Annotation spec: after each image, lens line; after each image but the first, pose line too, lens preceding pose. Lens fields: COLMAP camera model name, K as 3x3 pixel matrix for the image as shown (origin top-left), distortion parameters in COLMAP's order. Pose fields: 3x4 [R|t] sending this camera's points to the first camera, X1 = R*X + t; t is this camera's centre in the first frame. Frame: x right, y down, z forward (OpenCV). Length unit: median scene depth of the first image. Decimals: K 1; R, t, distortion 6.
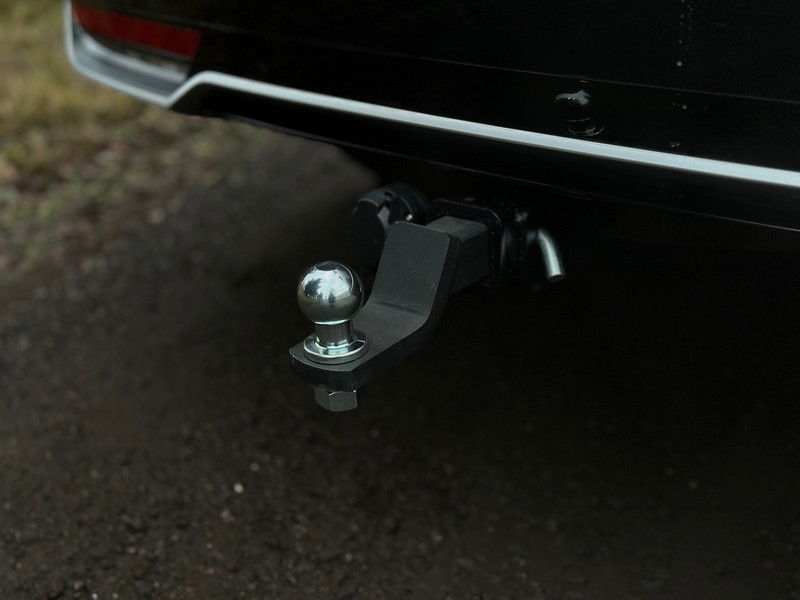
lens RADIAL K [[1094.2, 0, 400.0], [0, 1094.2, 300.0], [0, 0, 1]] dist [0.134877, -0.115133]
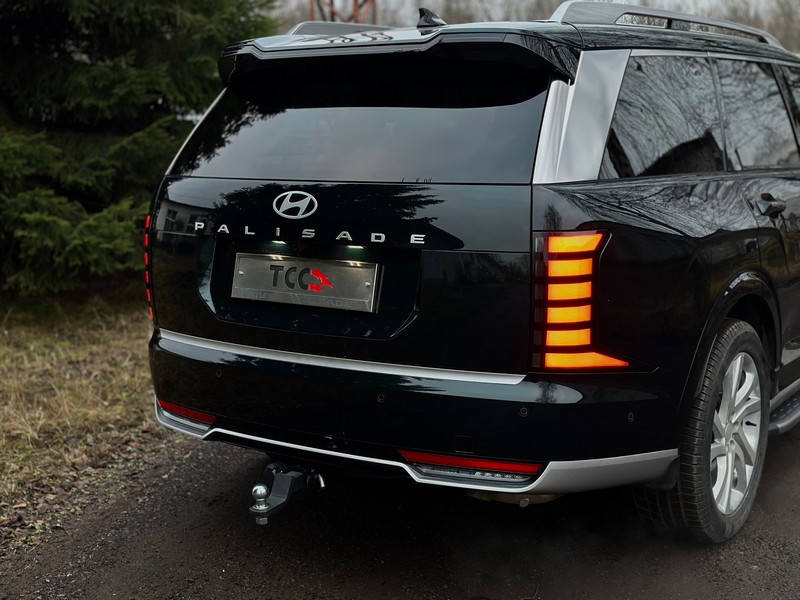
lens RADIAL K [[1094.2, 0, 400.0], [0, 1094.2, 300.0], [0, 0, 1]] dist [0.134877, -0.115133]
pose [[0.994734, -0.017763, 0.100940, 0.033405], [0.040185, 0.973603, -0.224682, 0.160373], [-0.094284, 0.227555, 0.969190, -2.112755]]
